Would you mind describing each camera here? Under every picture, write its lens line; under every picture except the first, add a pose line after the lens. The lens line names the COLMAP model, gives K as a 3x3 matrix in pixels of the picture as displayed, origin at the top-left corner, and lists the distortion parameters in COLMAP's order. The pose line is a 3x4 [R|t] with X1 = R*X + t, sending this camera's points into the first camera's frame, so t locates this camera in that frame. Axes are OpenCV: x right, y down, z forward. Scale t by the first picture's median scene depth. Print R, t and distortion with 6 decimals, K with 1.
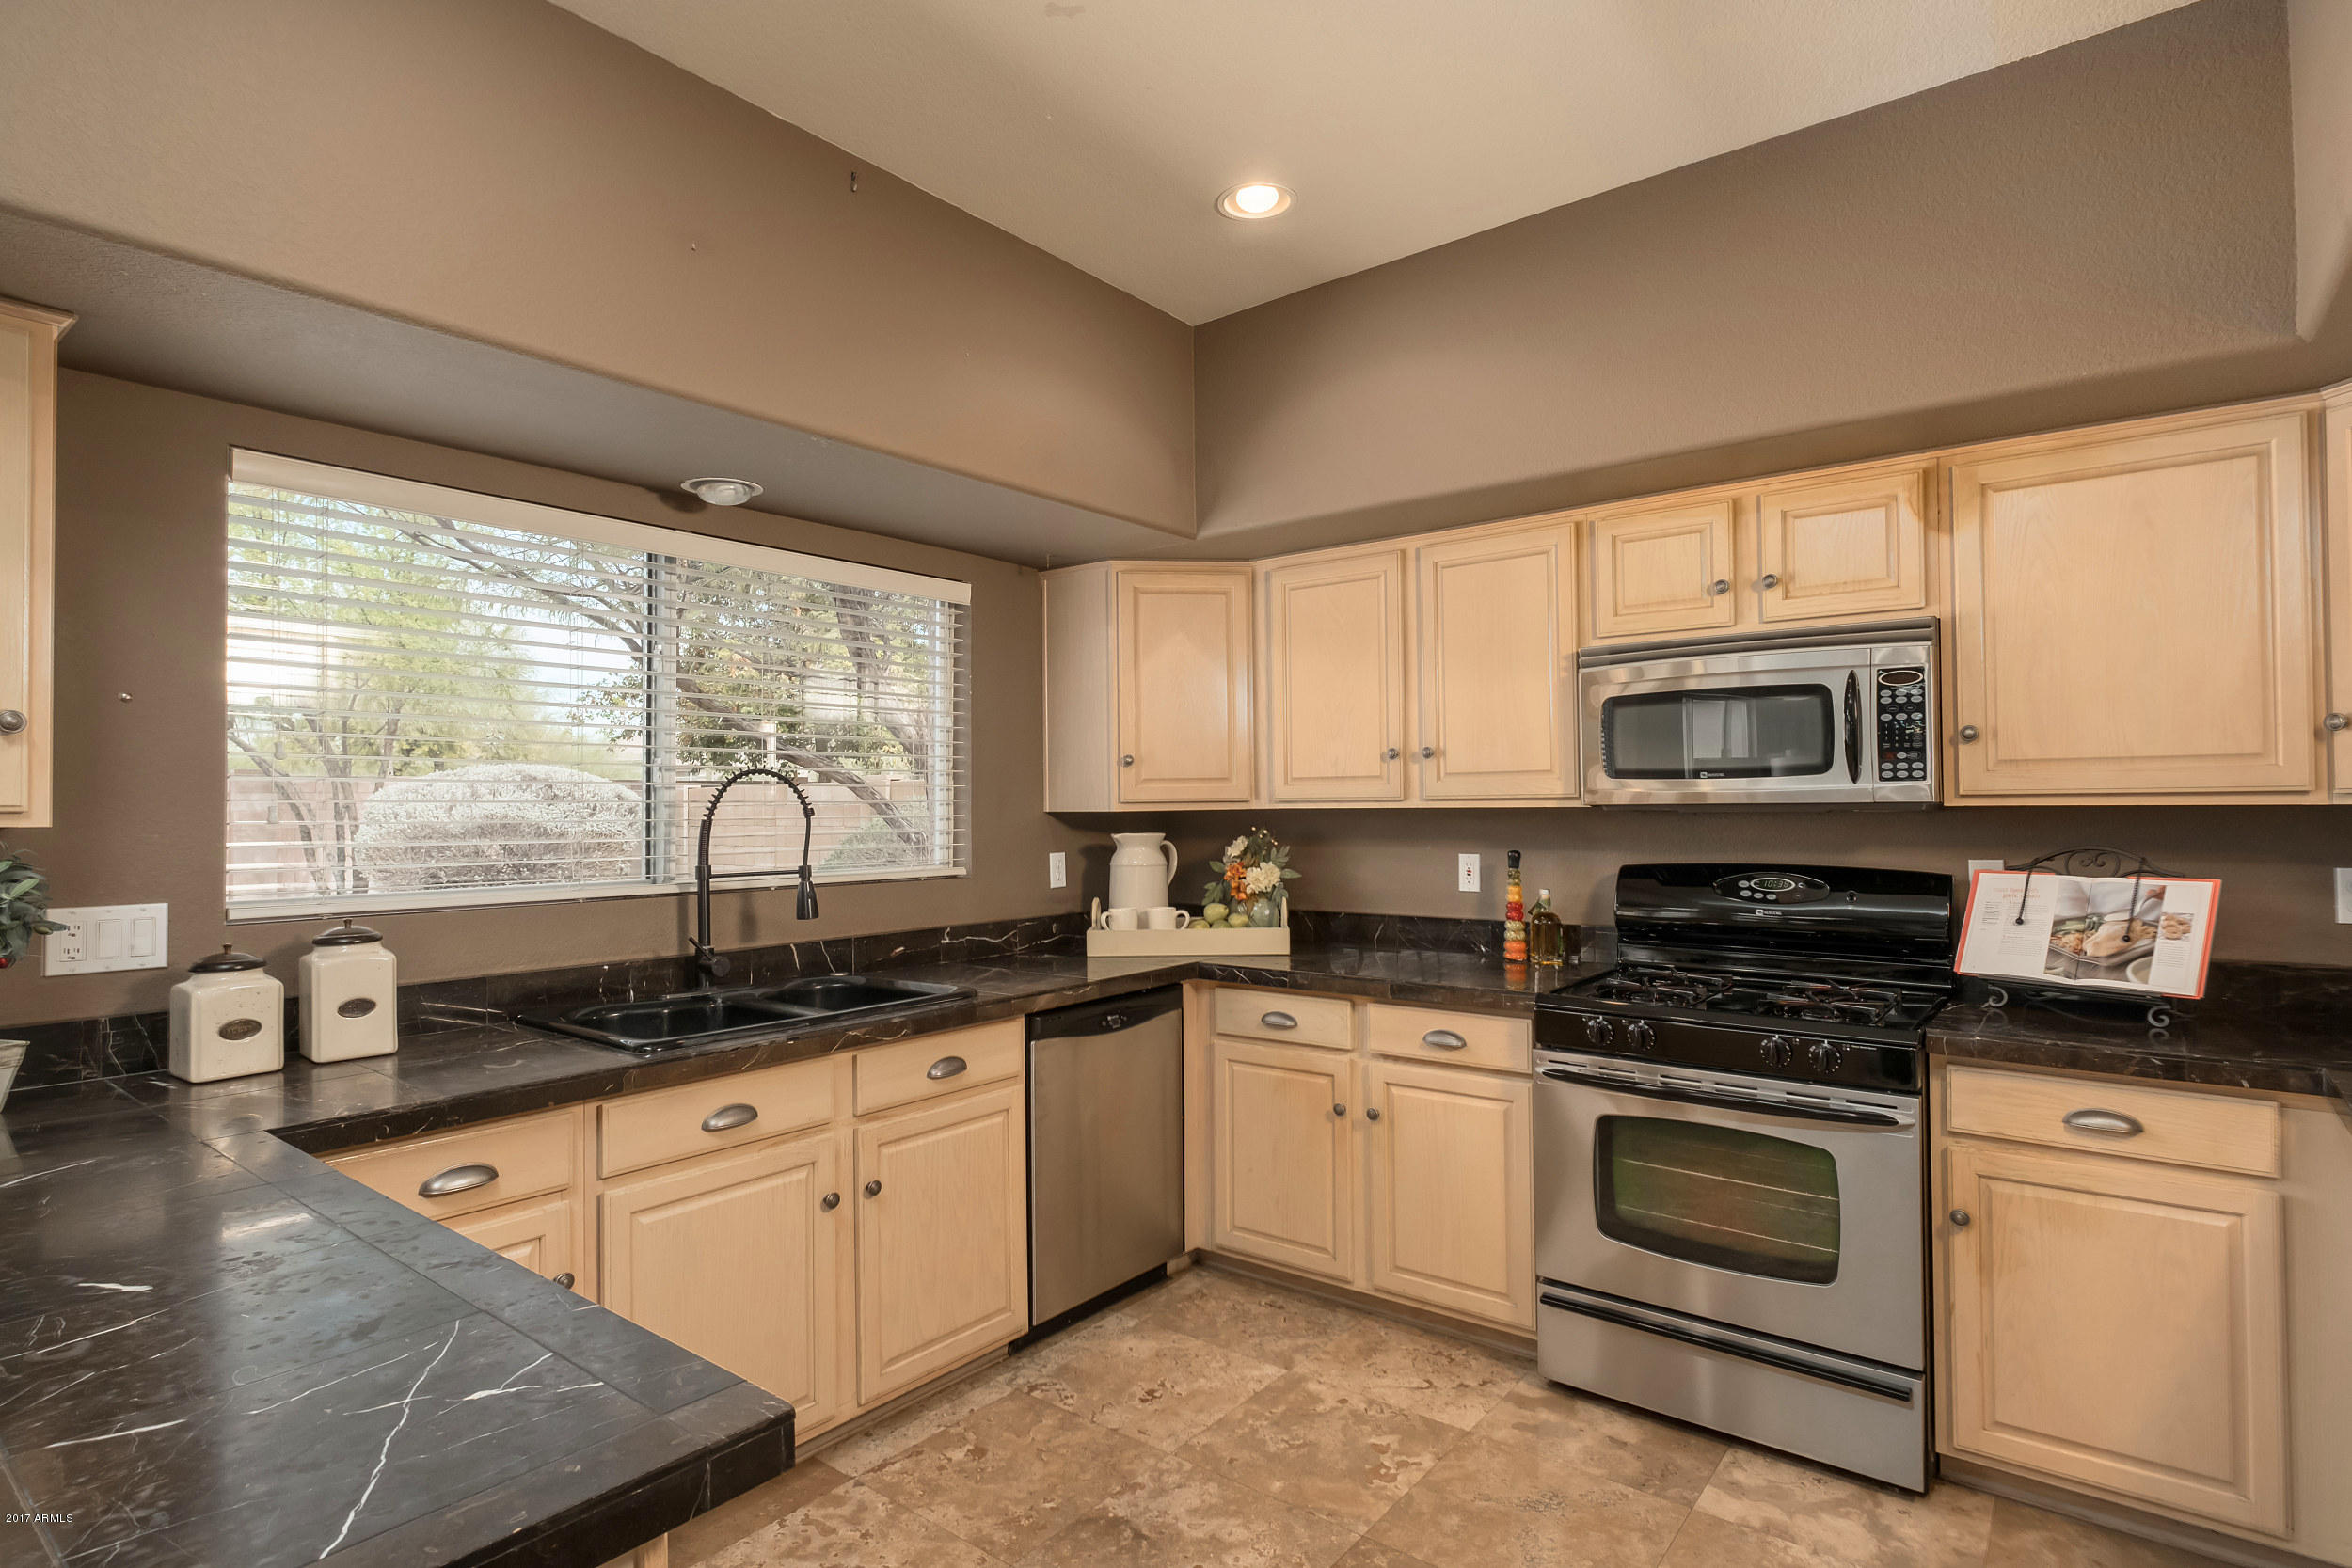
lens RADIAL K [[1190.8, 0, 1180.2], [0, 1190.8, 787.6], [0, 0, 1]] dist [0.000126, -0.000542]
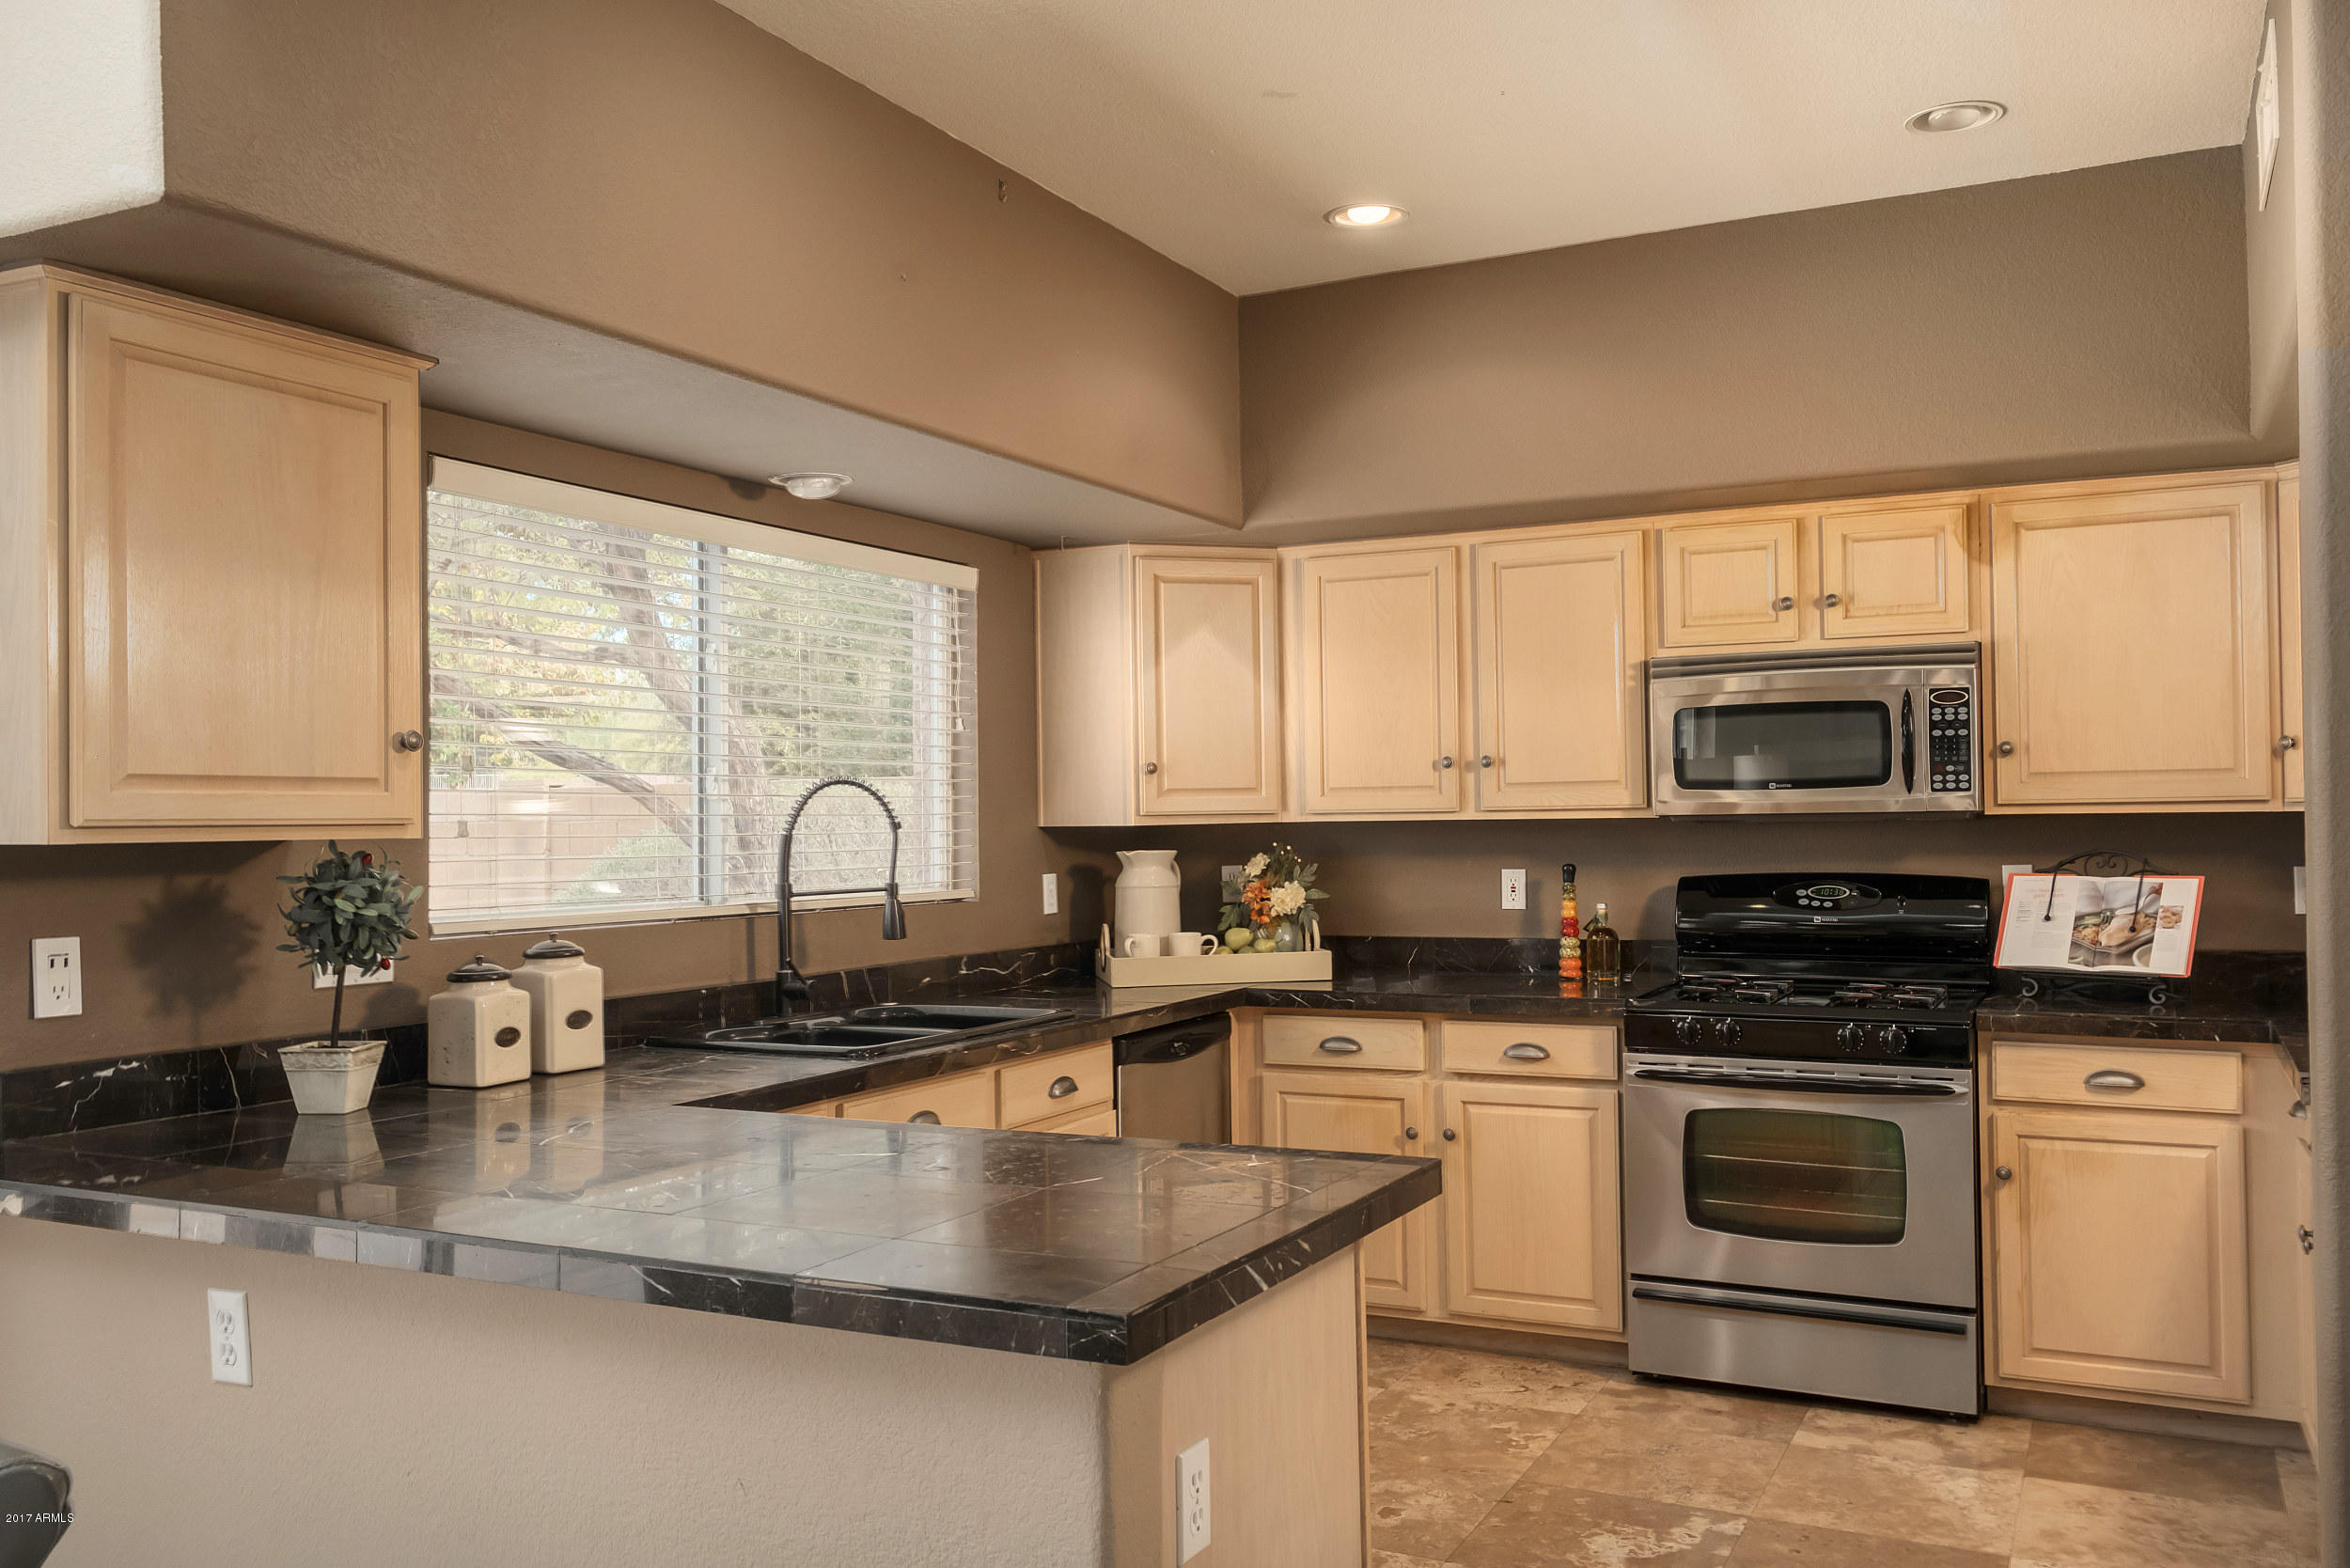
lens RADIAL K [[1889.9, 0, 1172.4], [0, 1889.9, 795.9], [0, 0, 1]] dist [0.004673, 0.013512]
pose [[0.981019, -0.001876, 0.193901, -0.398043], [0.001945, 0.999998, -0.000161, -0.002670], [-0.193900, 0.000535, 0.981021, -0.521400]]
